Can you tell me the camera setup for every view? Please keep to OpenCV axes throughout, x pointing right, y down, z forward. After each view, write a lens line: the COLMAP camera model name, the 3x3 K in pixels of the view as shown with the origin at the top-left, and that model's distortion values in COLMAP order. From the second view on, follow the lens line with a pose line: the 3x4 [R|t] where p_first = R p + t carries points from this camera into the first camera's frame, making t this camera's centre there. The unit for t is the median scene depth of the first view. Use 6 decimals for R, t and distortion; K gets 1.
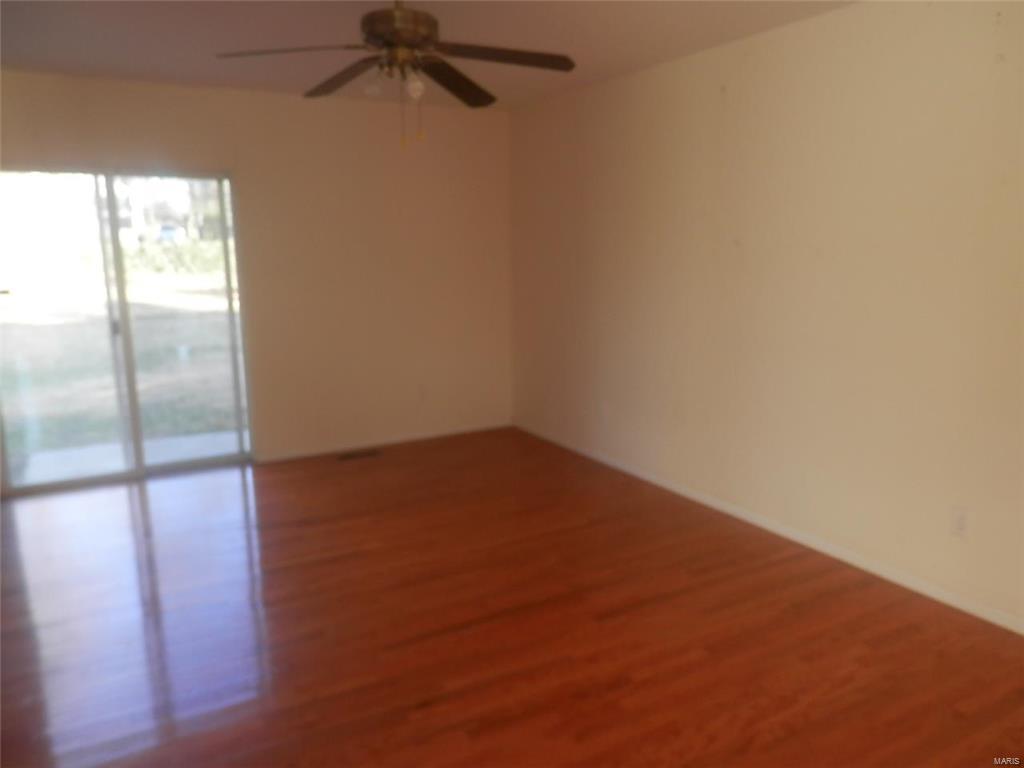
lens RADIAL K [[777.0, 0, 508.6], [0, 777.0, 382.2], [0, 0, 1]] dist [-0.001494, 0.015388]
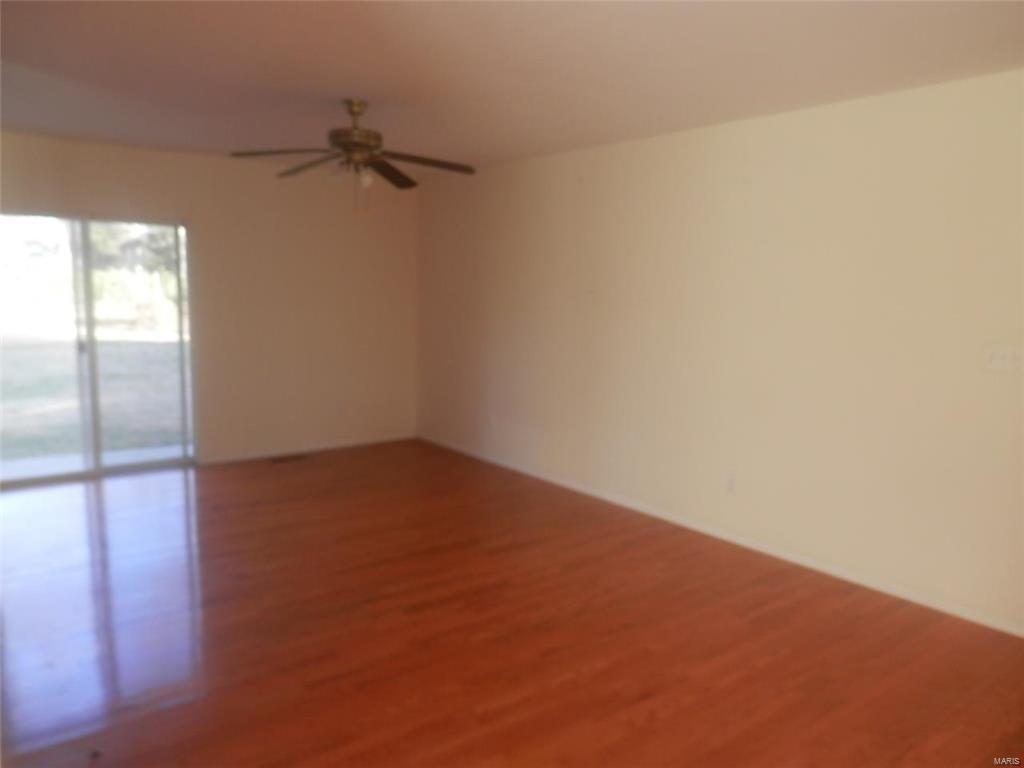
lens RADIAL K [[777.0, 0, 507.7], [0, 777.0, 379.6], [0, 0, 1]] dist [-0.001494, 0.015388]
pose [[0.989548, 0.012226, 0.143686, -0.050797], [-0.004318, 0.998465, -0.055224, 0.058582], [-0.144141, 0.054026, 0.988081, -0.366894]]
